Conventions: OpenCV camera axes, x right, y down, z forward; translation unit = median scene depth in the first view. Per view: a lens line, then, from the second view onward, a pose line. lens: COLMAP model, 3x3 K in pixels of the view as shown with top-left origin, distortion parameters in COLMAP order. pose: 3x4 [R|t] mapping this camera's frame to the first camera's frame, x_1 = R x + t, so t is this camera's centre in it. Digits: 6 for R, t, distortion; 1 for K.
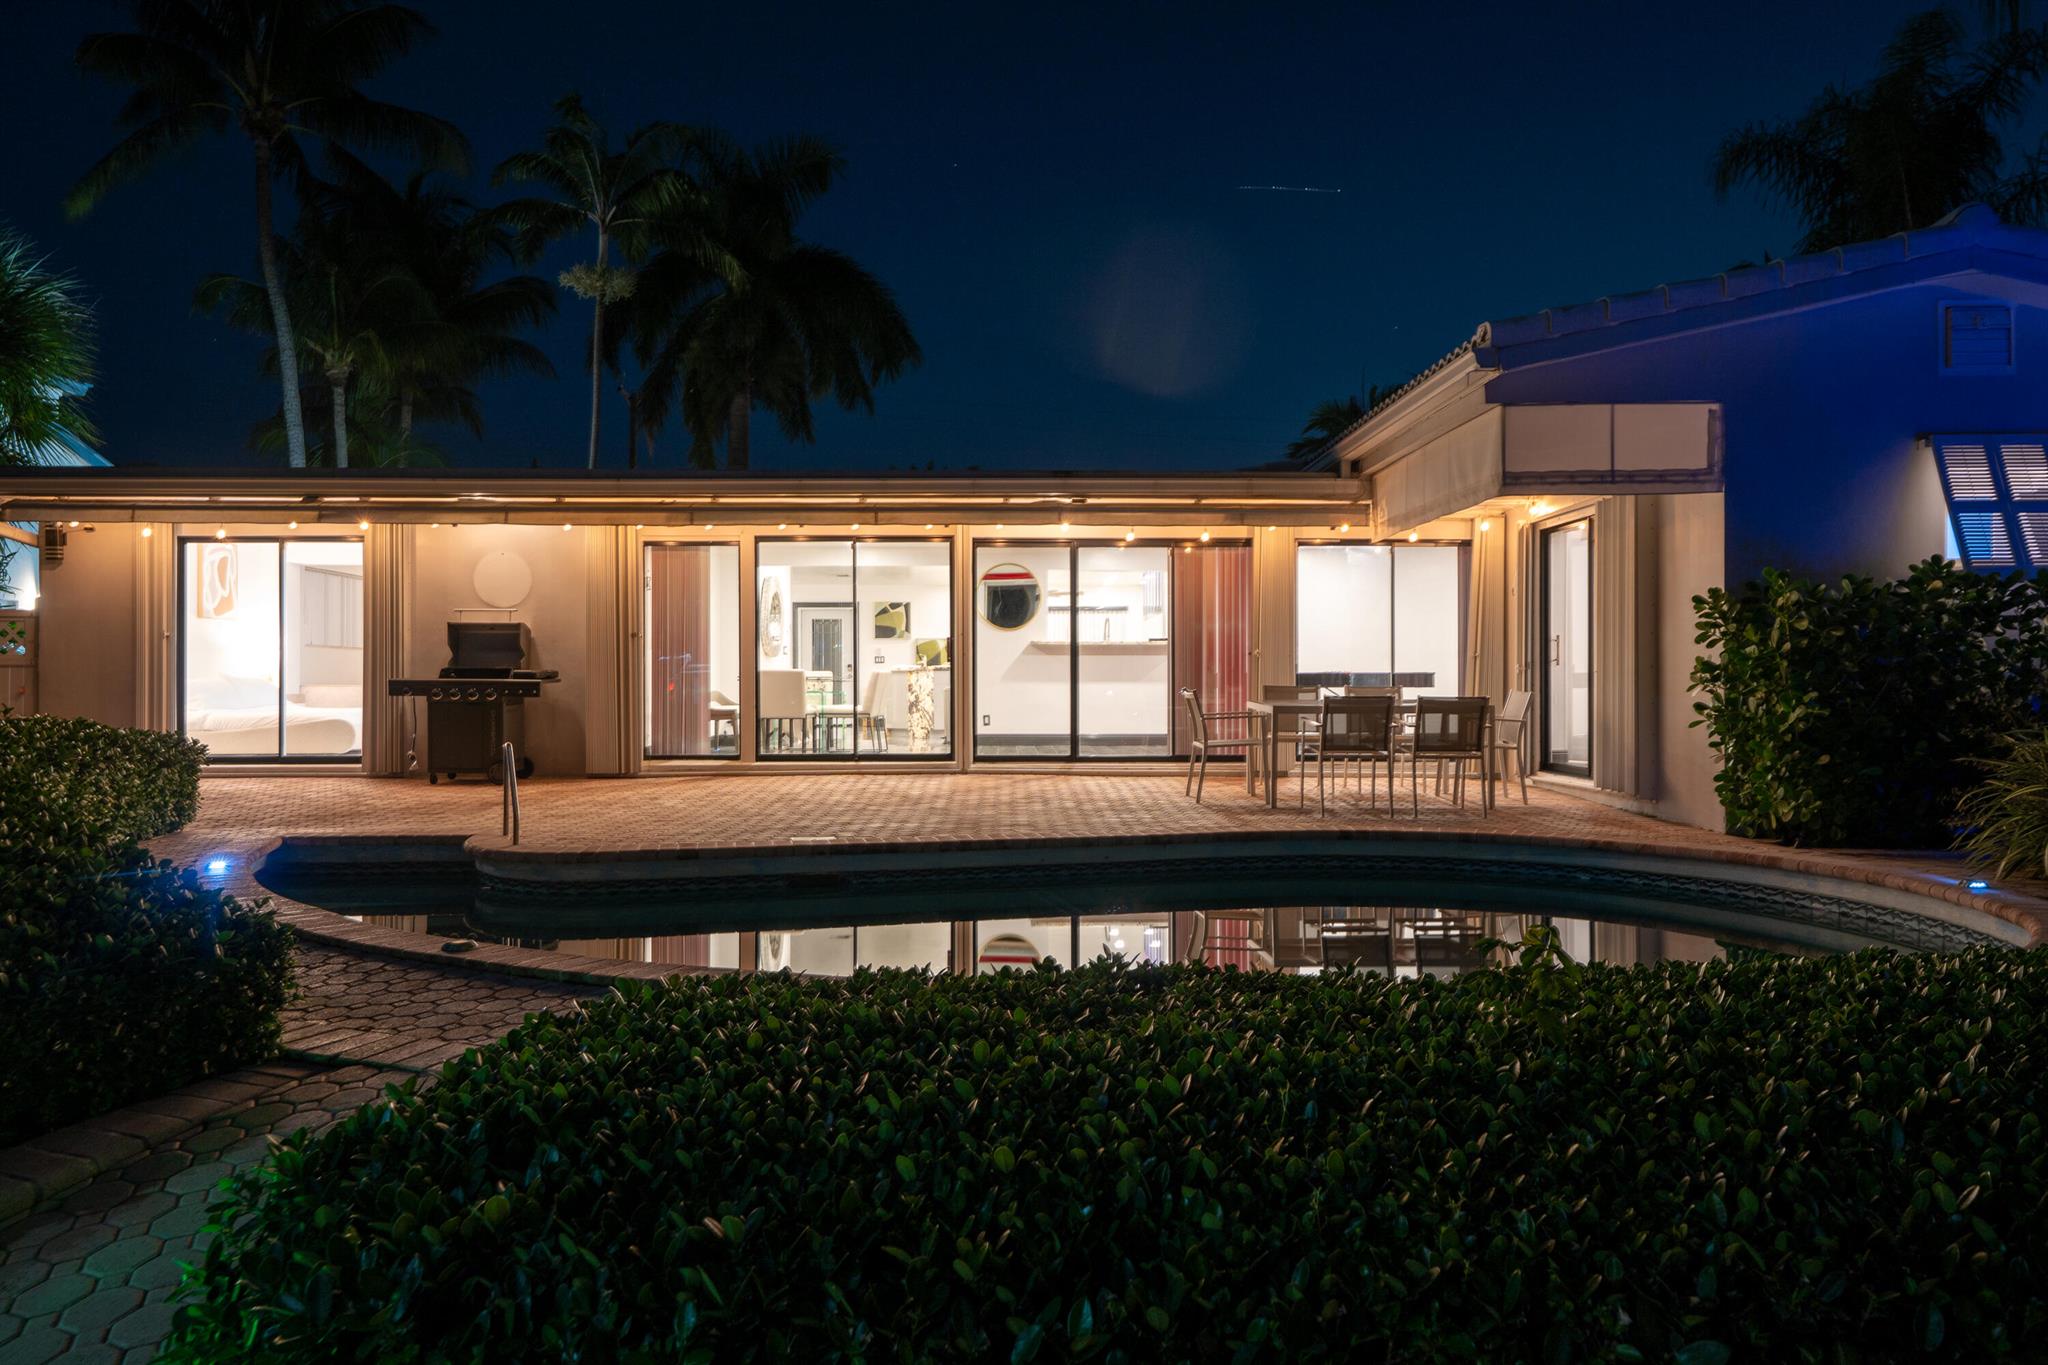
lens RADIAL K [[1311.7, 0, 1130.1], [0, 1311.7, 681.2], [0, 0, 1]] dist [0.016844, 0.003033]
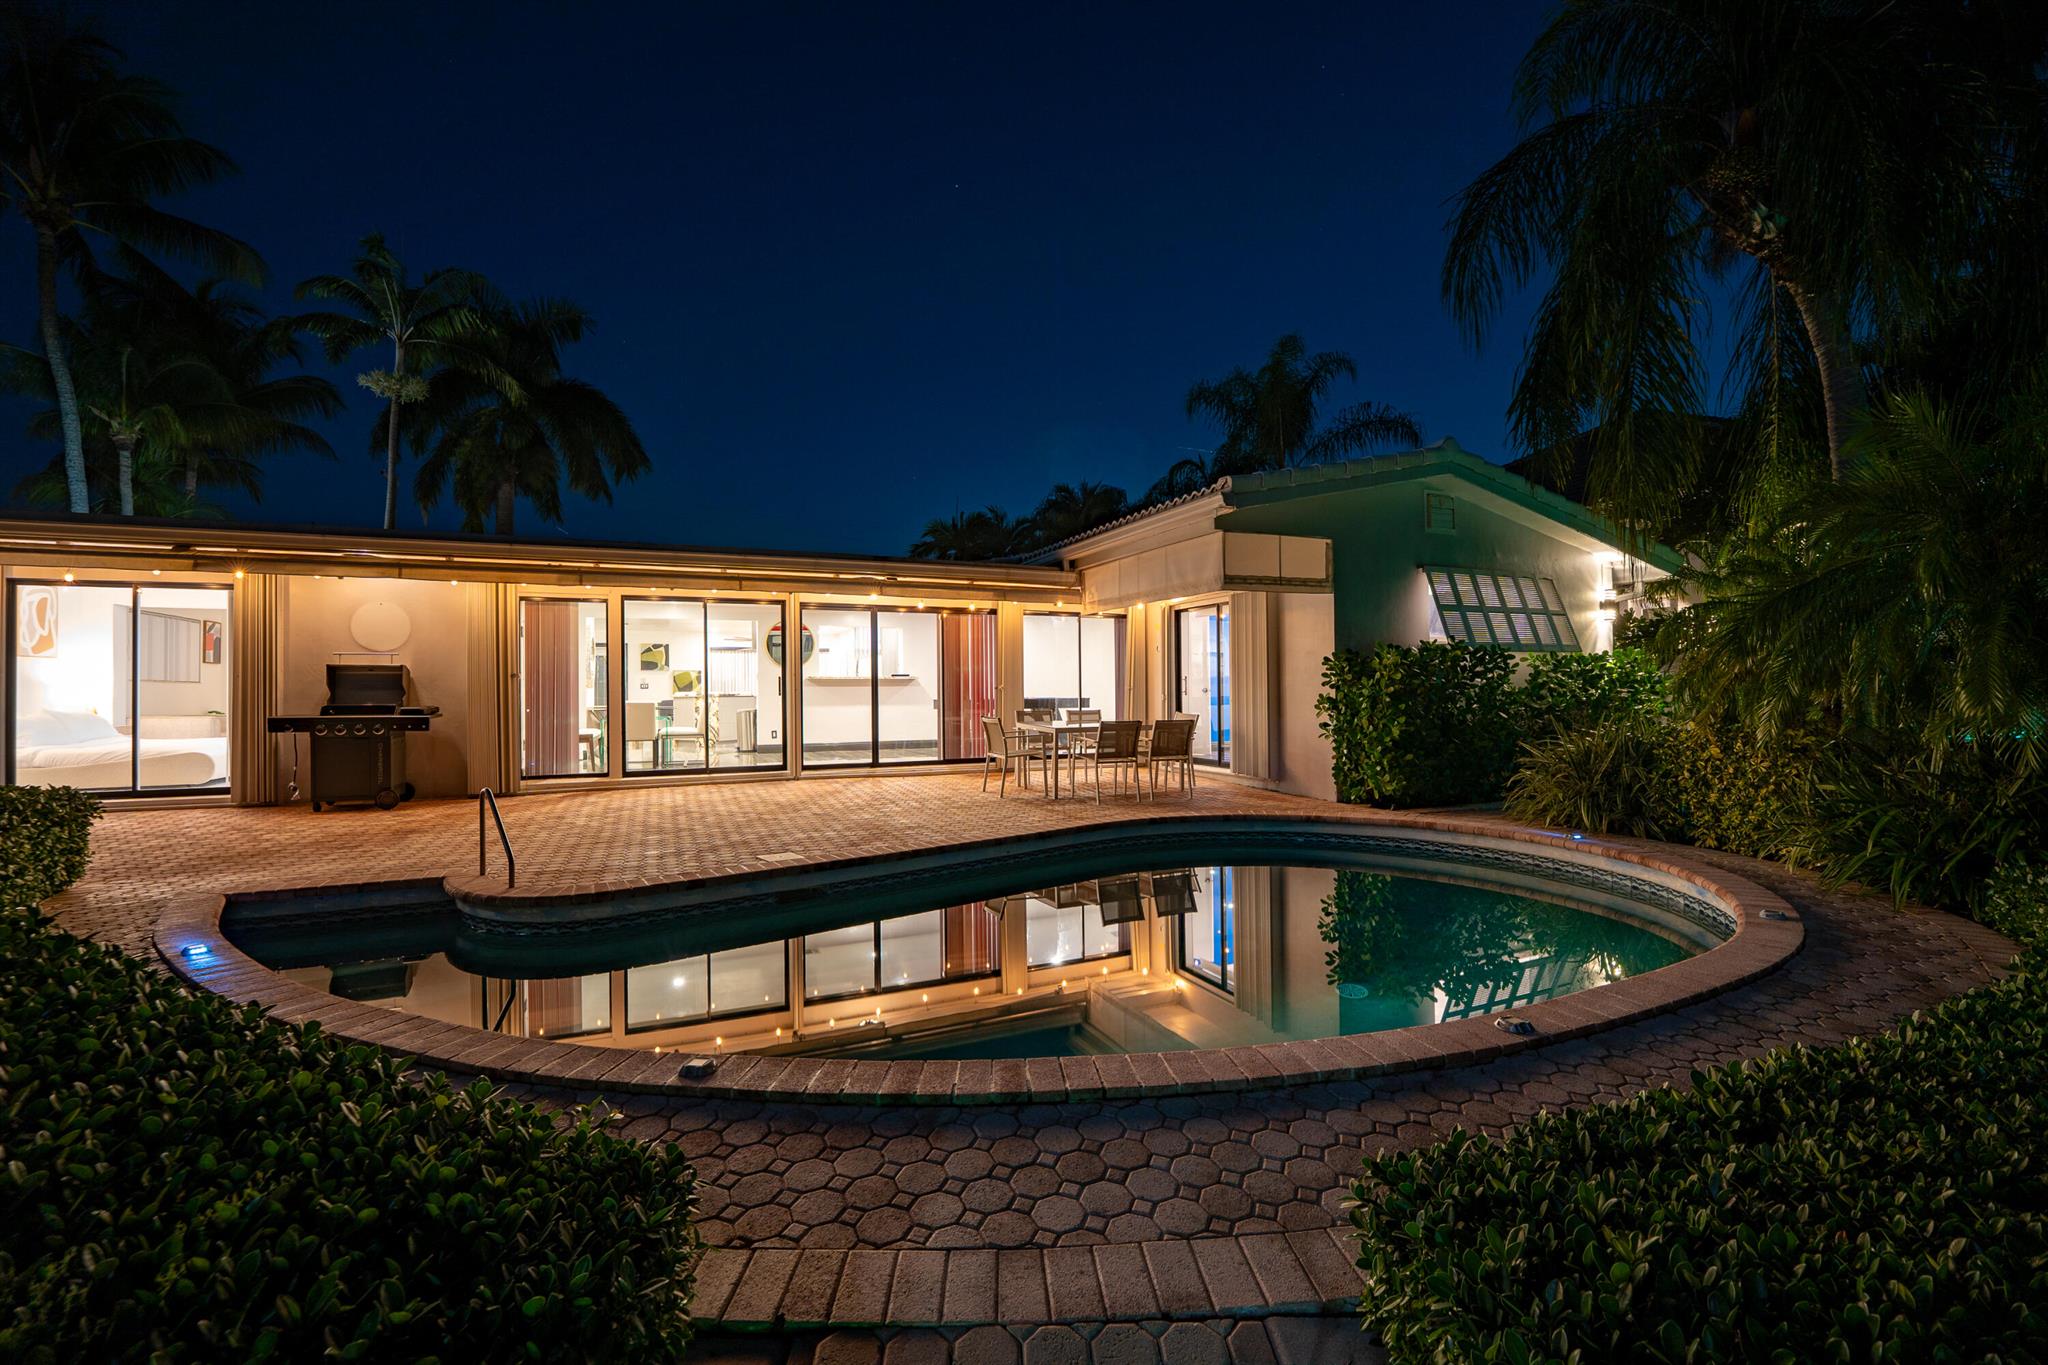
lens RADIAL K [[789.7, 0, 1024.0], [0, 789.7, 682.5], [0, 0, 1]] dist [-0.031592, 0.004753]
pose [[0.931253, -0.002462, 0.364366, -0.201211], [0.005034, 0.999969, -0.006108, -0.021789], [-0.364339, 0.007522, 0.931236, 0.174139]]
